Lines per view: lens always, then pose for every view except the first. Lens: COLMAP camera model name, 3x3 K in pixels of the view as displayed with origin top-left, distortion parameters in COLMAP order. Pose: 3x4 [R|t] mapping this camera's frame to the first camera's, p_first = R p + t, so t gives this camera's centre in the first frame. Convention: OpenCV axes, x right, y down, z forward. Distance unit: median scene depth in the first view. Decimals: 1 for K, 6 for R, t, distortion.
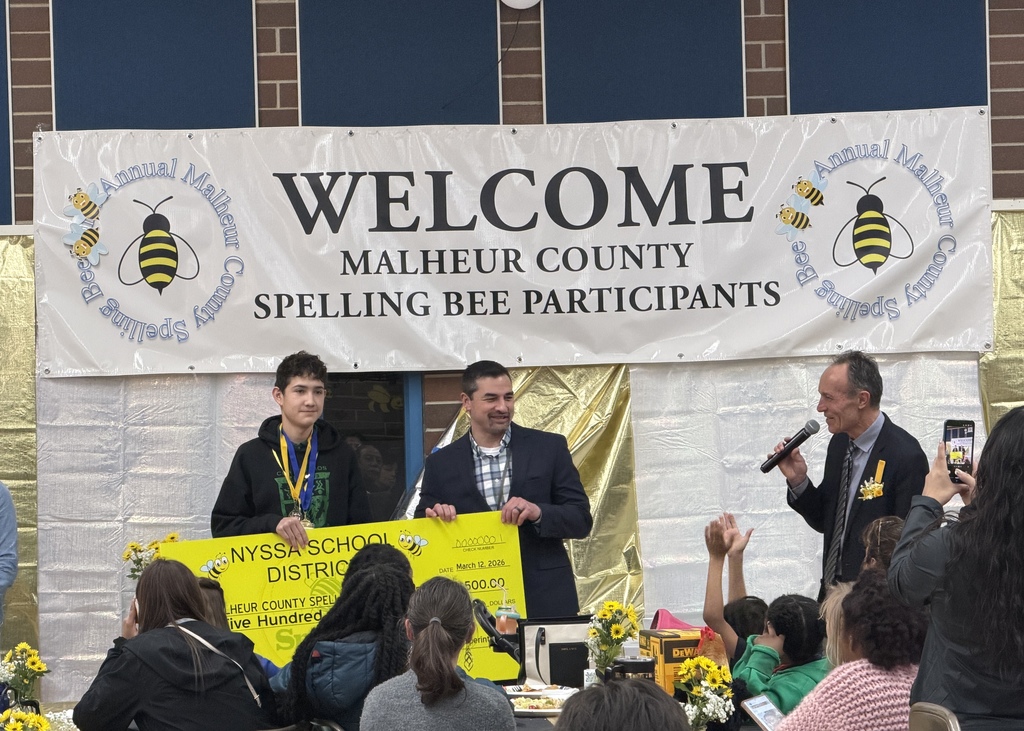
lens RADIAL K [[4360.8, 0, 512.0], [0, 4360.8, 365.5], [0, 0, 1]] dist [0.231537, -1.098230]
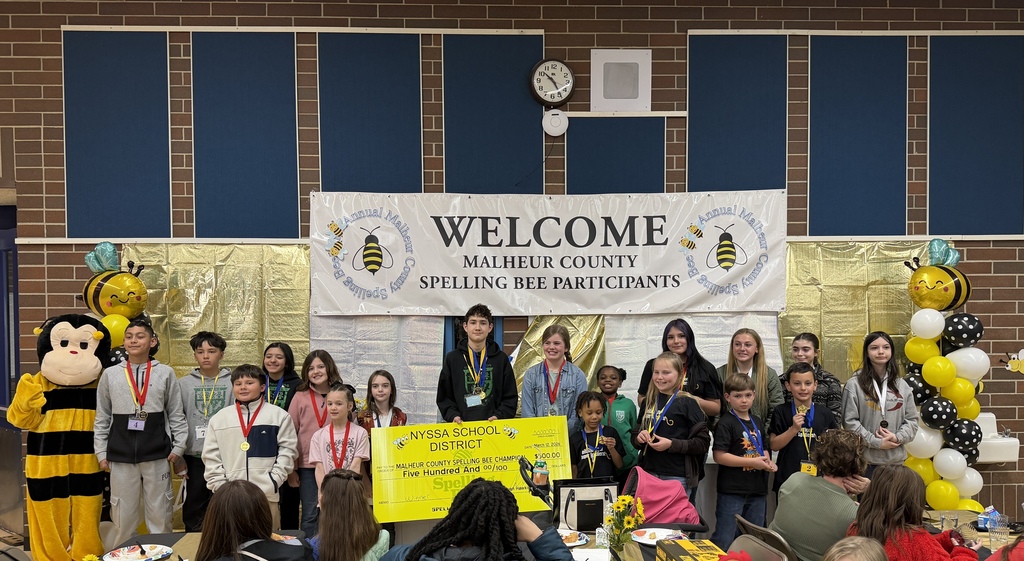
lens RADIAL K [[889.4, 0, 511.7], [0, 889.4, 347.2], [0, 0, 1]] dist [0.166134, -0.297961]
pose [[0.999756, 0.020364, -0.008501, -0.012526], [-0.020022, 0.999056, 0.038543, -0.000269], [0.009278, -0.038363, 0.999221, 0.585361]]
